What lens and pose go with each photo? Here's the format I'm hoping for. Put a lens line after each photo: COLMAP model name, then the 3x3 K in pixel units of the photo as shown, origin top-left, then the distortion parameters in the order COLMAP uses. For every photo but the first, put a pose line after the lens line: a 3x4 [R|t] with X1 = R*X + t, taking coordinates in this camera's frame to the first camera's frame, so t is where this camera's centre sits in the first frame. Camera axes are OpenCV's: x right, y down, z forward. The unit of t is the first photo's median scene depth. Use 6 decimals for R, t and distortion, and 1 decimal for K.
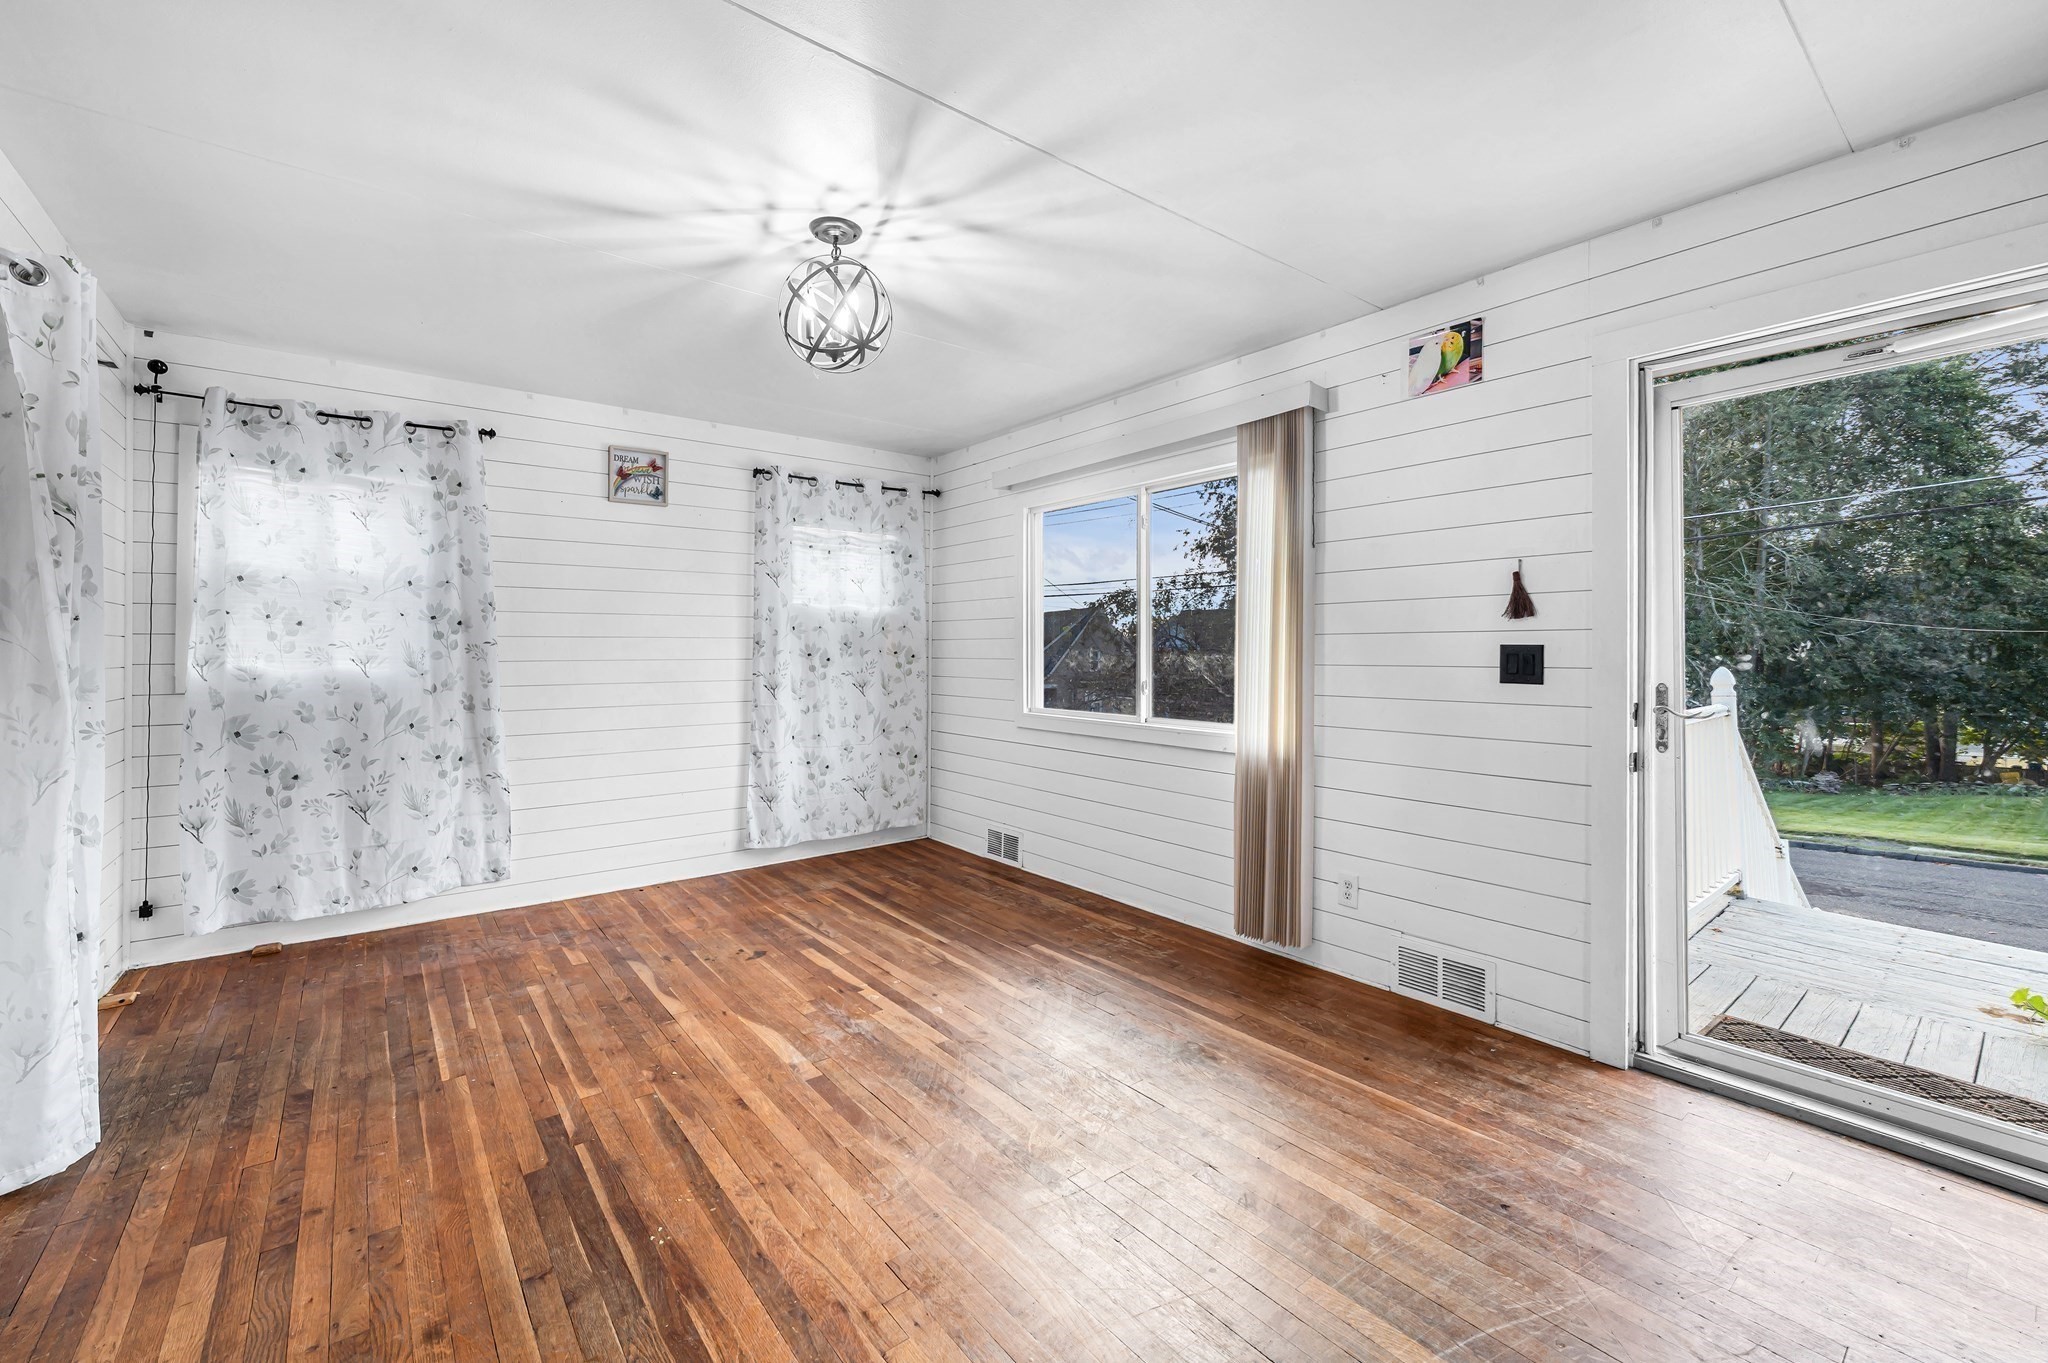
lens RADIAL K [[837.5, 0, 1032.6], [0, 837.5, 629.9], [0, 0, 1]] dist [-0.004036, 0.000844]
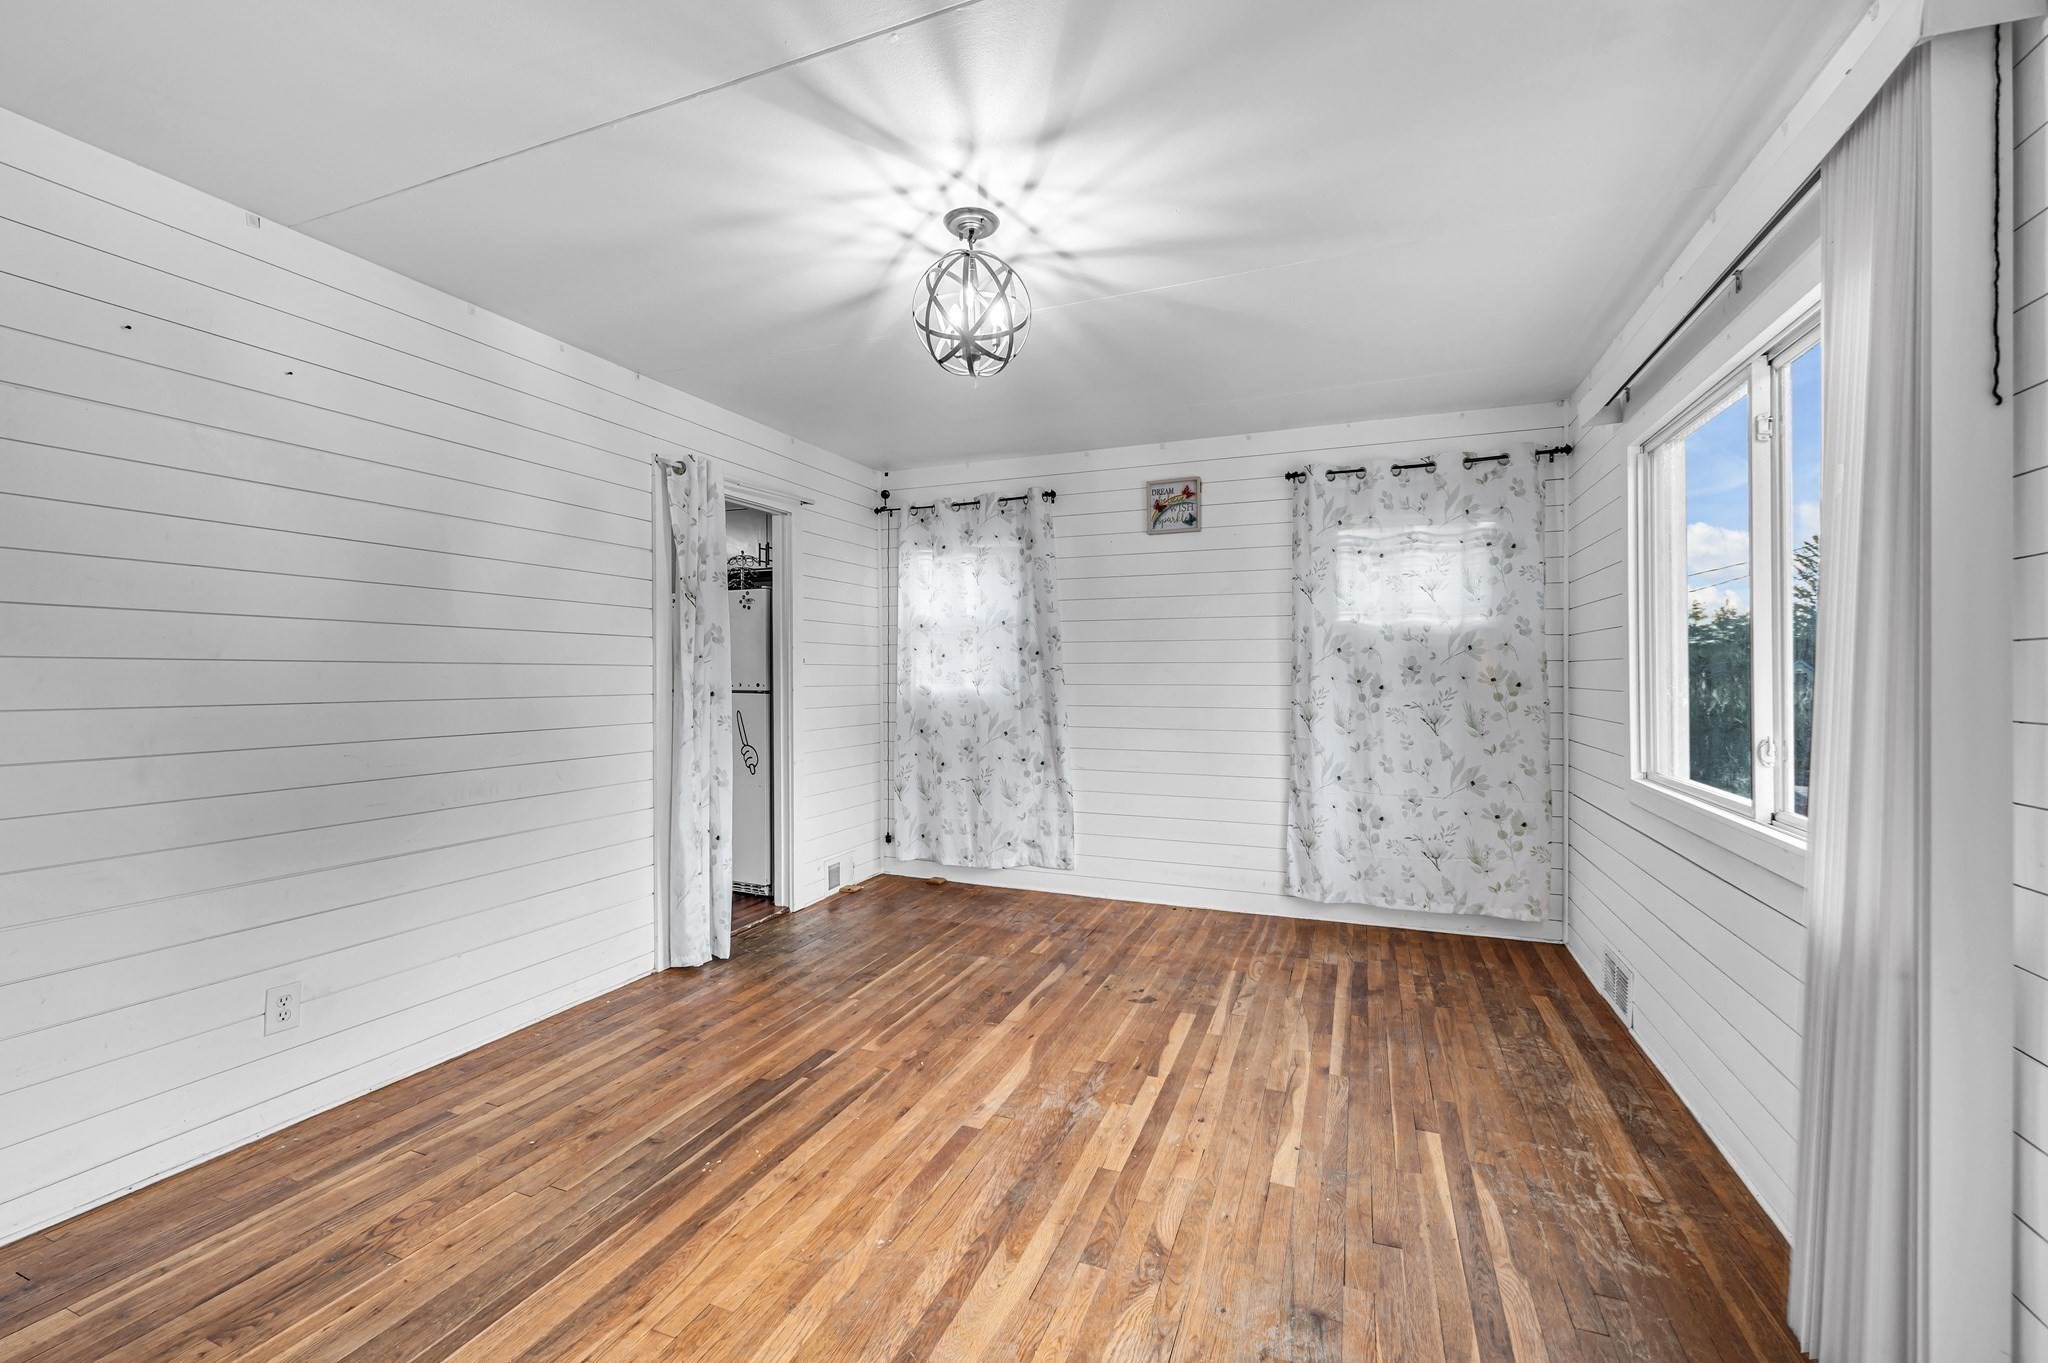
lens RADIAL K [[837.5, 0, 1018.1], [0, 837.5, 661.2], [0, 0, 1]] dist [-0.004036, 0.000844]
pose [[0.484553, -0.011340, -0.874688, 0.401695], [0.018678, 0.999822, -0.002615, 0.007225], [0.874562, -0.015070, 0.484679, 0.398720]]
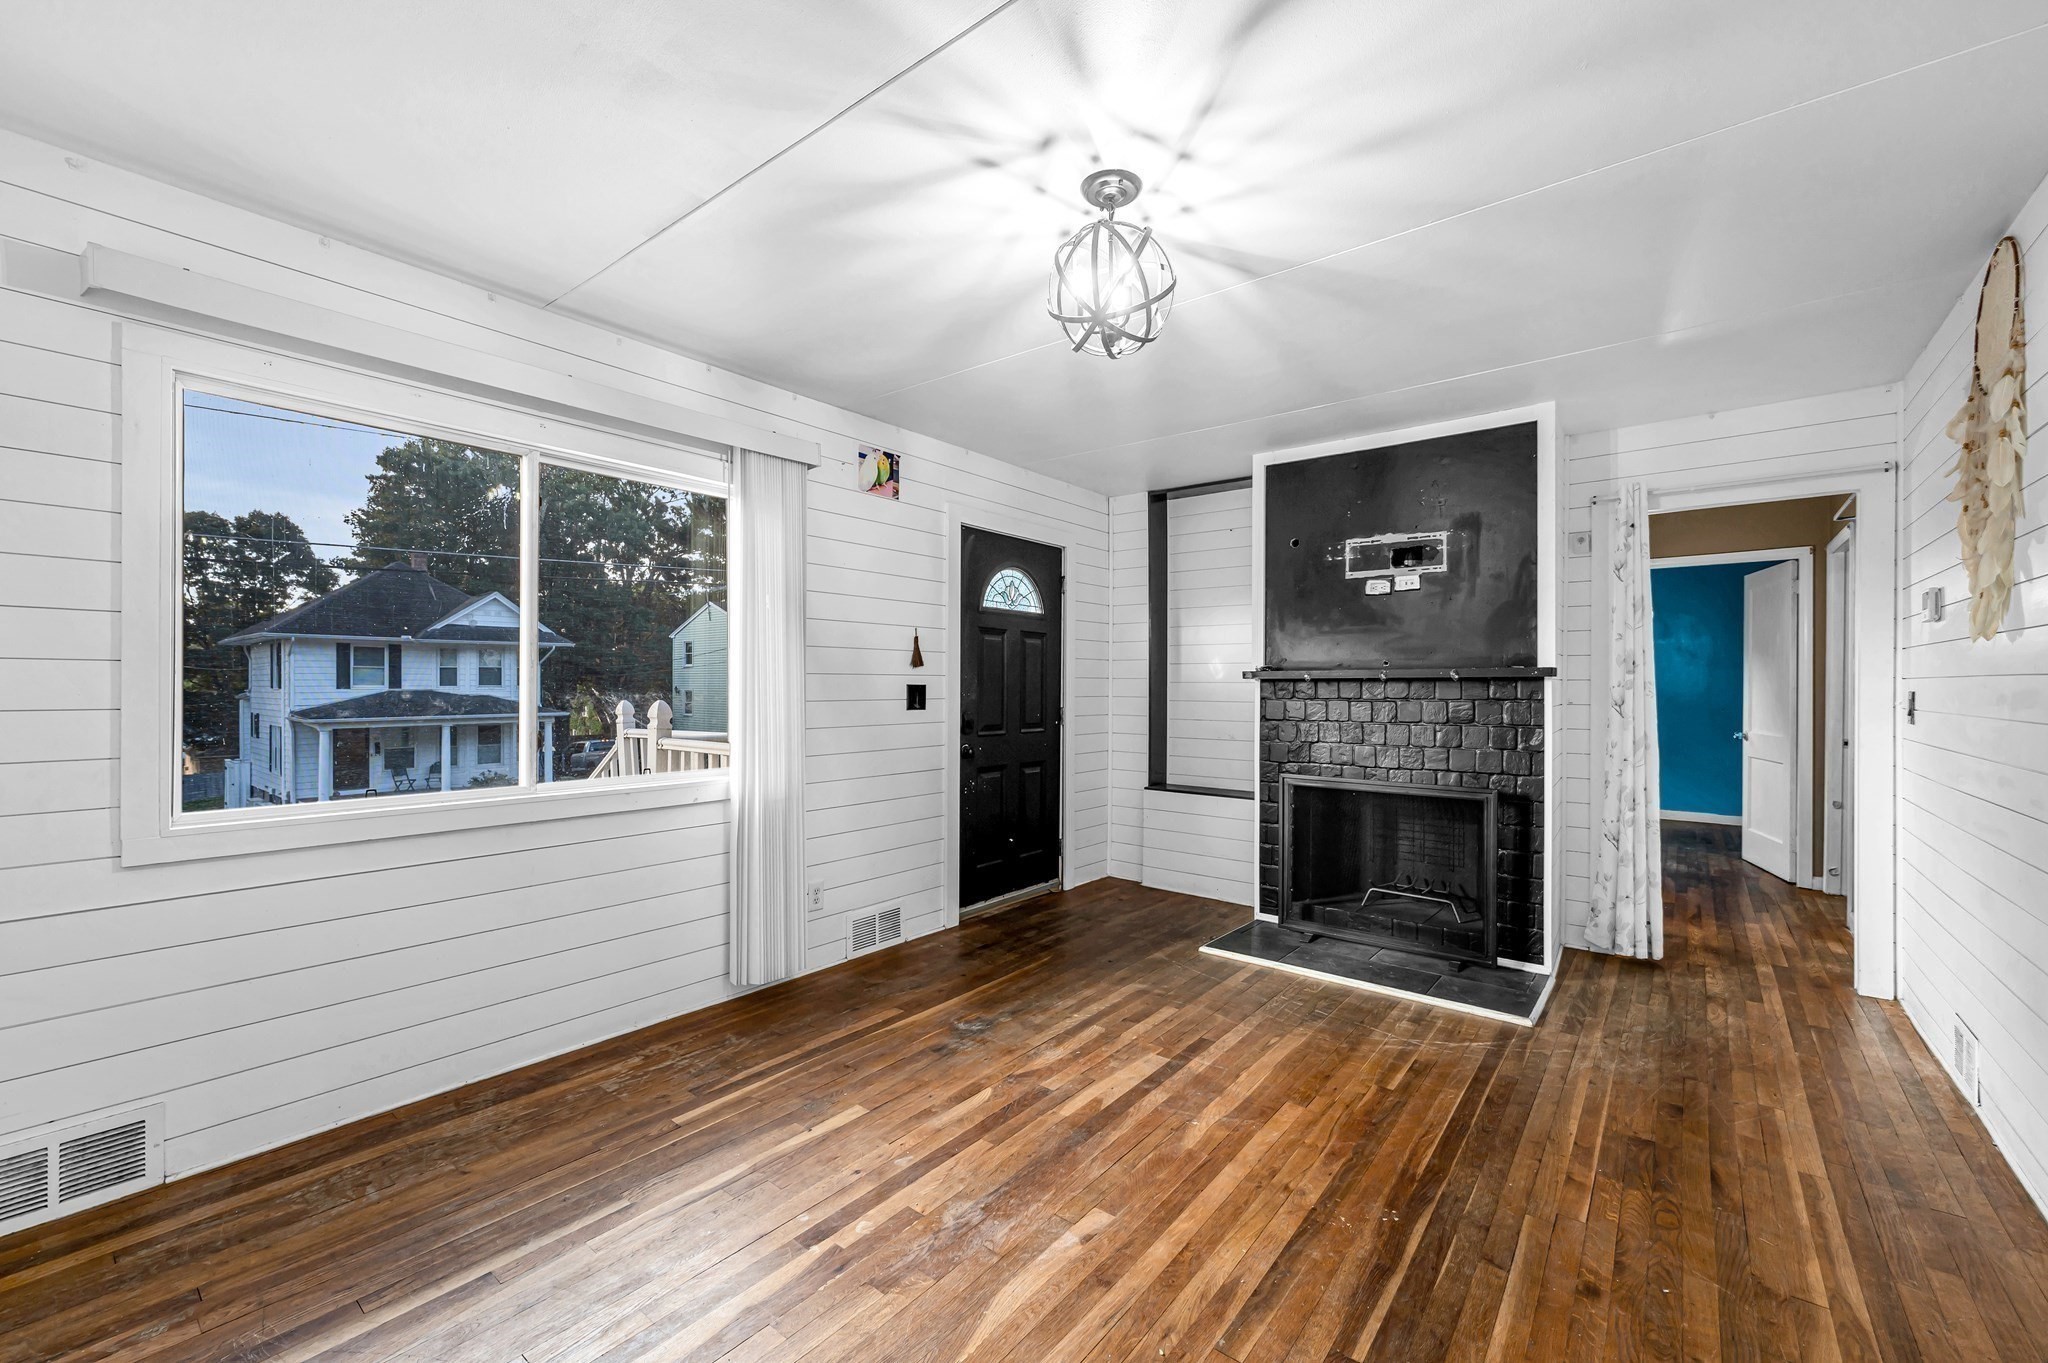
lens RADIAL K [[824.0, 0, 1022.2], [0, 824.0, 685.6], [0, 0, 1]] dist [0.001476, -0.000025]
pose [[-0.214818, -0.000875, 0.976654, -0.692141], [-0.025073, 0.999675, -0.004619, 0.016656], [-0.976332, -0.025480, -0.214770, 0.847879]]
